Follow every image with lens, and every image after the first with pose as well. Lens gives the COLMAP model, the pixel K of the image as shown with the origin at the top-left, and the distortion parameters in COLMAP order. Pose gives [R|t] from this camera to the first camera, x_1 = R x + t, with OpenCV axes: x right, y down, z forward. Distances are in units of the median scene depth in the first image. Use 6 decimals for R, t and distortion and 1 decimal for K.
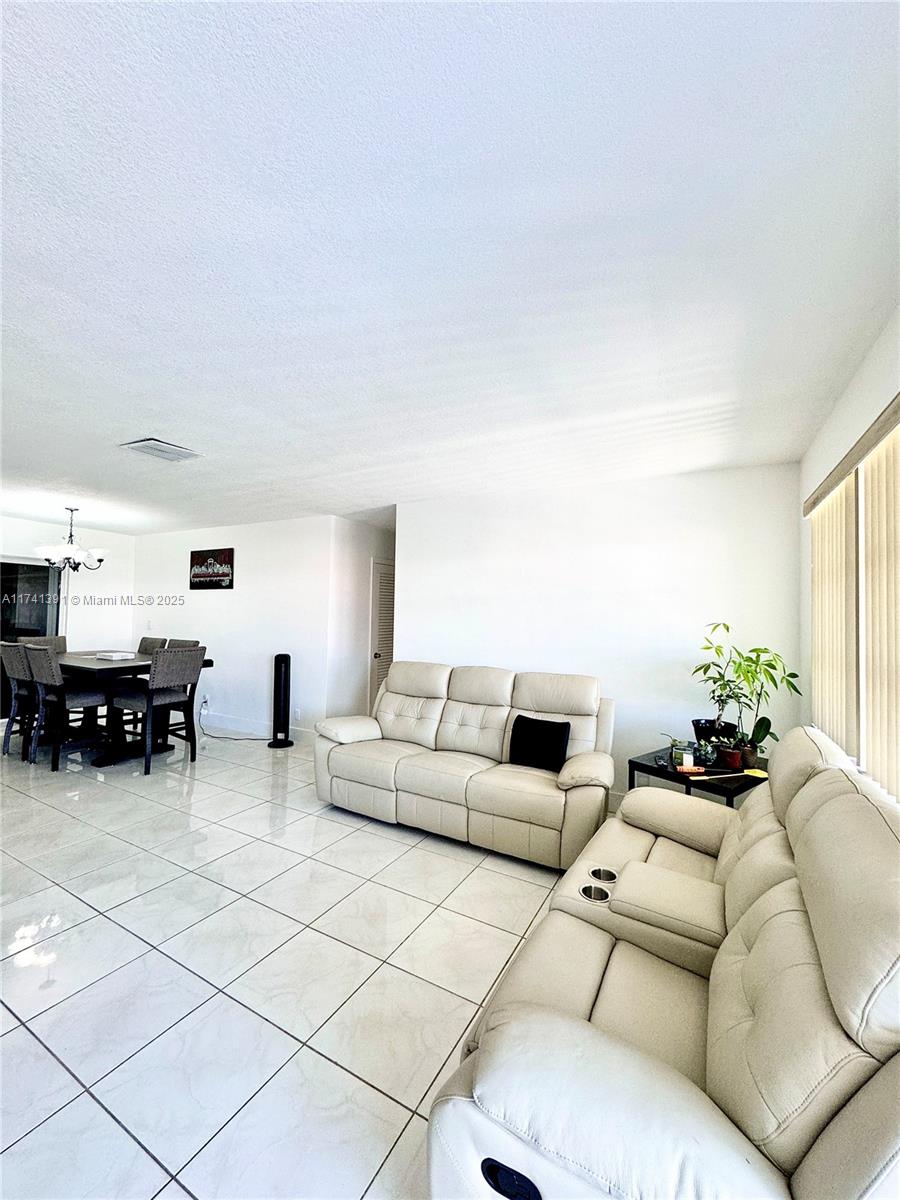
lens RADIAL K [[476.6, 0, 451.5], [0, 476.6, 598.9], [0, 0, 1]] dist [0.000493, 0.000251]
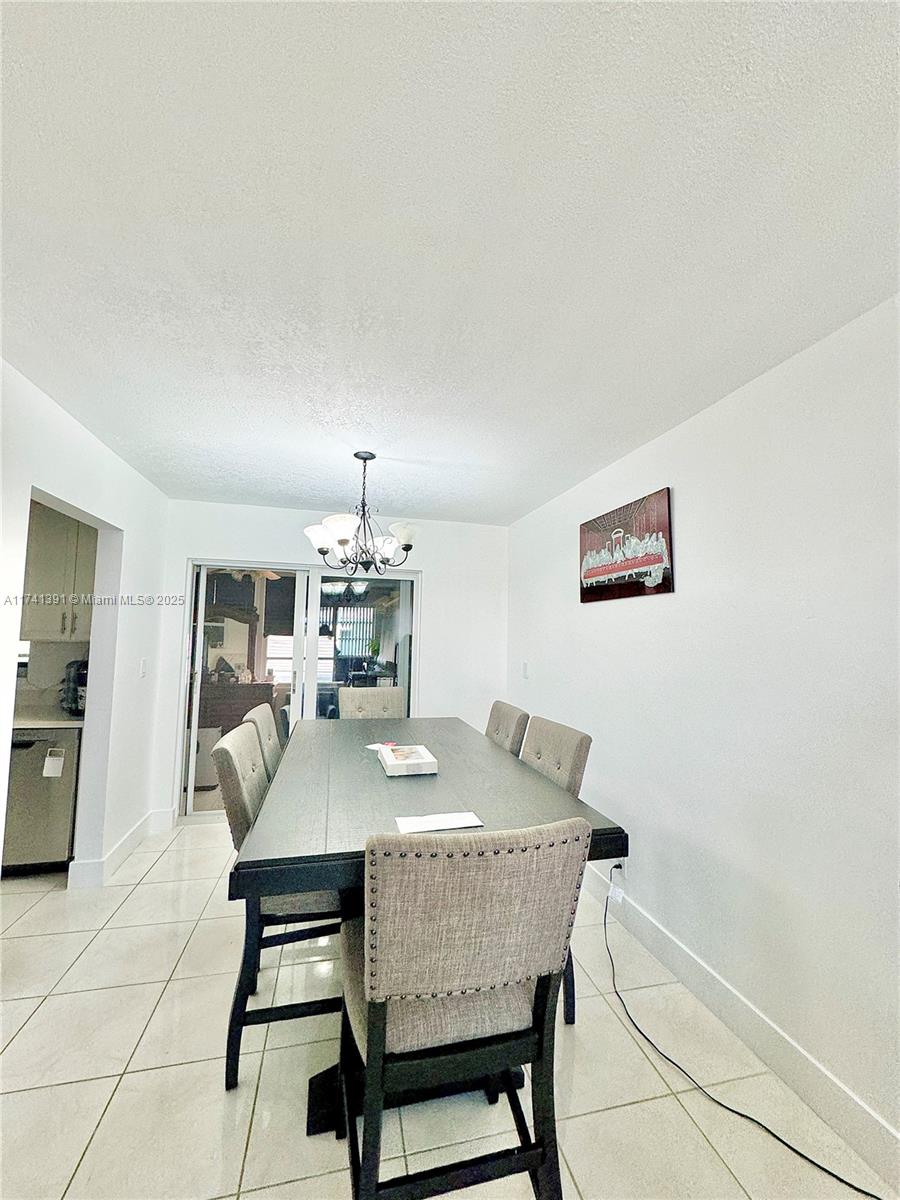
lens RADIAL K [[476.6, 0, 453.2], [0, 476.6, 597.6], [0, 0, 1]] dist [0.000493, 0.000251]
pose [[0.670986, -0.066426, -0.738488, -0.291615], [0.015508, 0.997018, -0.075590, 0.008947], [0.741307, 0.039267, 0.670016, 0.605407]]
